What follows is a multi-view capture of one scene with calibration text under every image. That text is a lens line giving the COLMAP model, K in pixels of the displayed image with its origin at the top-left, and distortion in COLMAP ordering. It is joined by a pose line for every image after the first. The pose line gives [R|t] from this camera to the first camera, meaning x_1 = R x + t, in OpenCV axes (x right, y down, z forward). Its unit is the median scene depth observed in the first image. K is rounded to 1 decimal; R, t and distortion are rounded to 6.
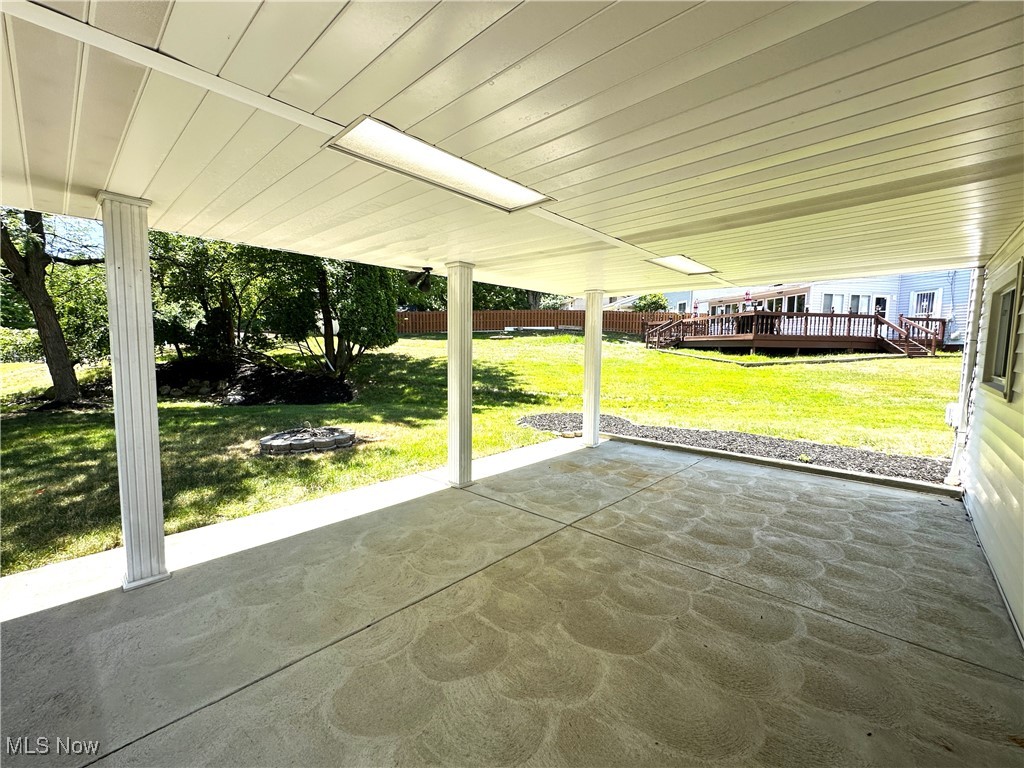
lens RADIAL K [[427.2, 0, 518.3], [0, 427.2, 384.8], [0, 0, 1]] dist [-0.001325, -0.000203]
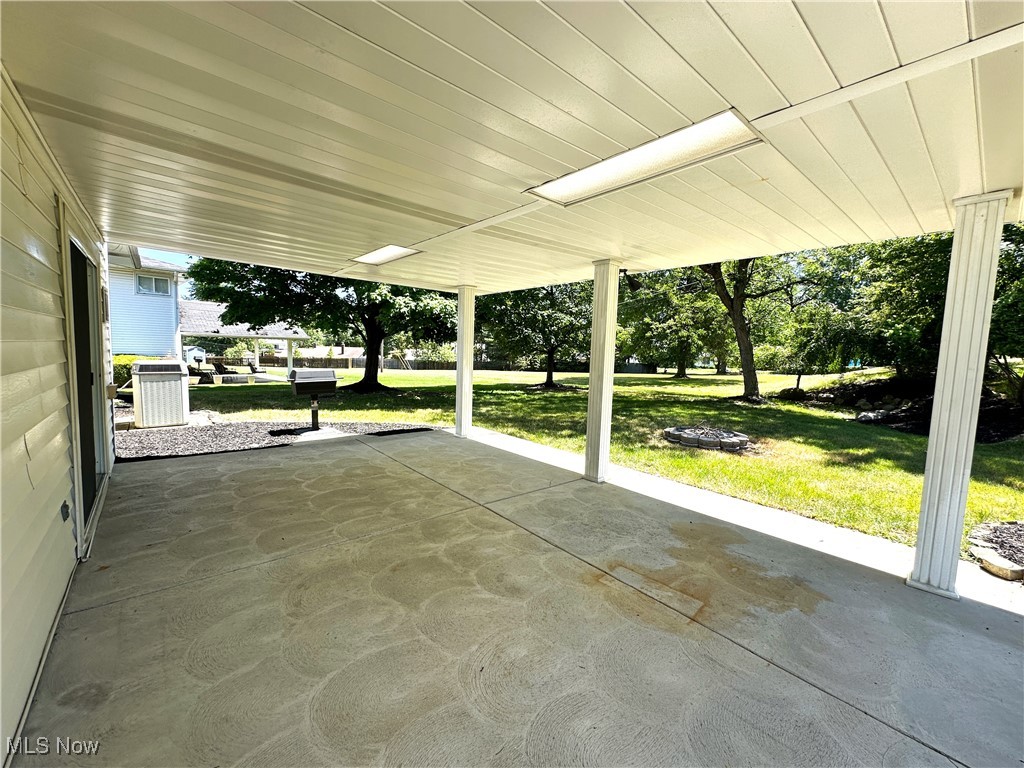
lens RADIAL K [[427.2, 0, 518.3], [0, 427.2, 384.8], [0, 0, 1]] dist [-0.001325, -0.000203]
pose [[-0.134763, 0.067674, -0.988564, 1.016549], [-0.115632, 0.989774, 0.083520, -0.057169], [0.984108, 0.125565, -0.125560, 1.070230]]
